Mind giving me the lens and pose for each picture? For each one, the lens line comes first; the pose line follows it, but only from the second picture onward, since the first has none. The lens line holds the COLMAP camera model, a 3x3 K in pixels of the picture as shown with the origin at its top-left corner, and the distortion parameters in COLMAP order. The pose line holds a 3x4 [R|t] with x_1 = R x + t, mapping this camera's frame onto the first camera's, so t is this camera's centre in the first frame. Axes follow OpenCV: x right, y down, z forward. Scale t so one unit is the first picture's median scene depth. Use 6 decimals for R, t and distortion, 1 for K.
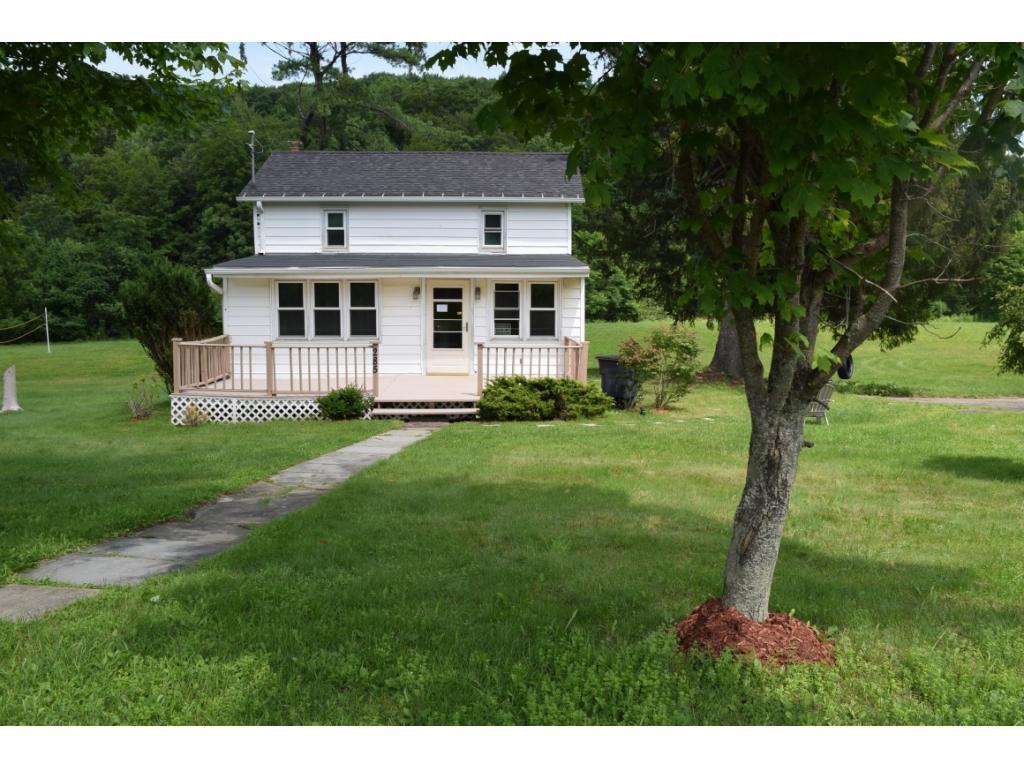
lens RADIAL K [[810.4, 0, 511.9], [0, 810.4, 382.6], [0, 0, 1]] dist [-0.097165, 0.021701]
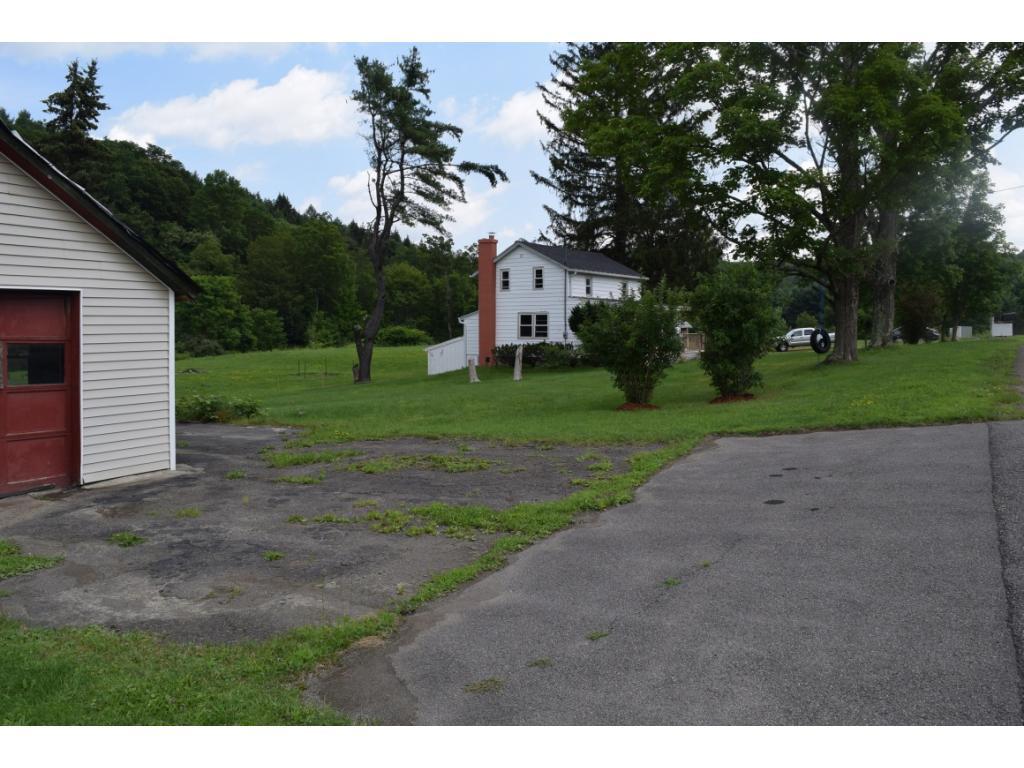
lens RADIAL K [[810.4, 0, 512.0], [0, 810.4, 383.4], [0, 0, 1]] dist [-0.097165, 0.021701]
pose [[0.622160, -0.061028, 0.780508, -2.272883], [0.076746, 0.996910, 0.016773, 0.016618], [-0.779120, 0.049466, 0.624920, -0.194689]]
